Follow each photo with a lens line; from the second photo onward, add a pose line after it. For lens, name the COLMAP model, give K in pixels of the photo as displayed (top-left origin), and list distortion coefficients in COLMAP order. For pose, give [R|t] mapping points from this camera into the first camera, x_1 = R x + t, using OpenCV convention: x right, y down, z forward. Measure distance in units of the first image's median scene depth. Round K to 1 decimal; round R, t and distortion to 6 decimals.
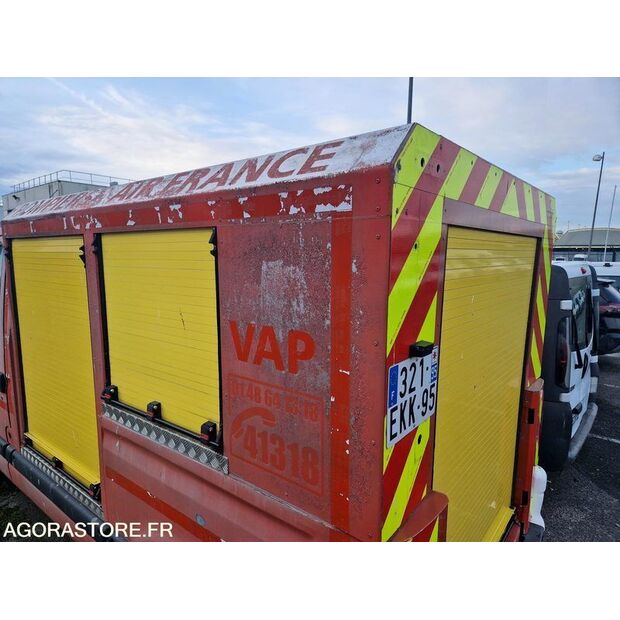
lens RADIAL K [[425.0, 0, 307.0], [0, 425.0, 326.7], [0, 0, 1]] dist [0.067225, -0.055379]
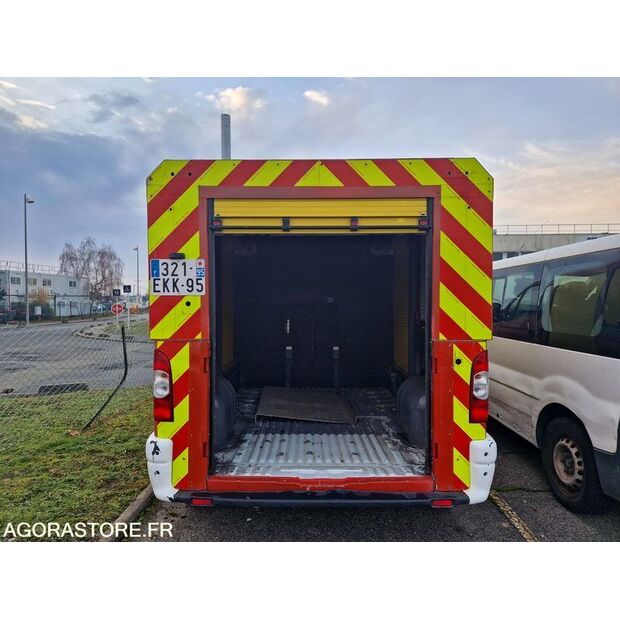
lens RADIAL K [[427.6, 0, 307.9], [0, 427.6, 315.3], [0, 0, 1]] dist [0.073904, -0.056915]
pose [[0.633559, 0.015186, -0.773545, 2.023888], [-0.125318, 0.988619, -0.083231, 0.382398], [0.763478, 0.149671, 0.628252, 0.149045]]
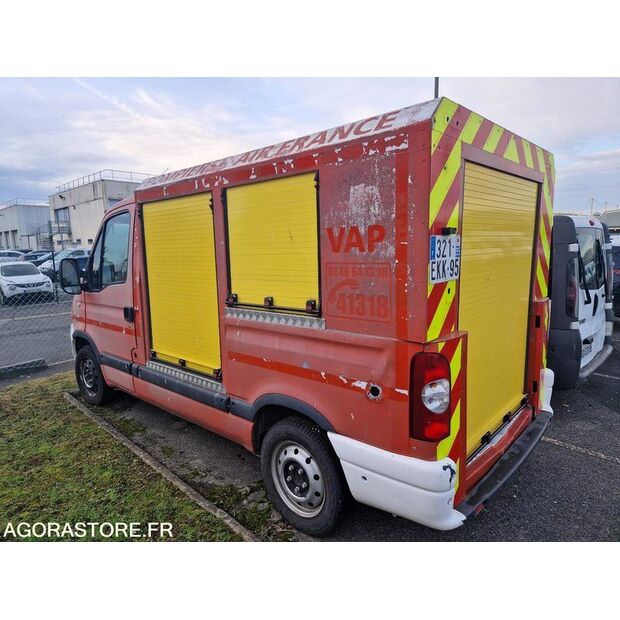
lens RADIAL K [[427.6, 0, 307.9], [0, 427.6, 315.3], [0, 0, 1]] dist [0.073904, -0.056915]
pose [[0.997871, -0.019228, -0.062313, -0.161818], [0.018519, 0.999757, -0.011936, 0.335972], [0.062527, 0.010757, 0.997985, -0.625104]]
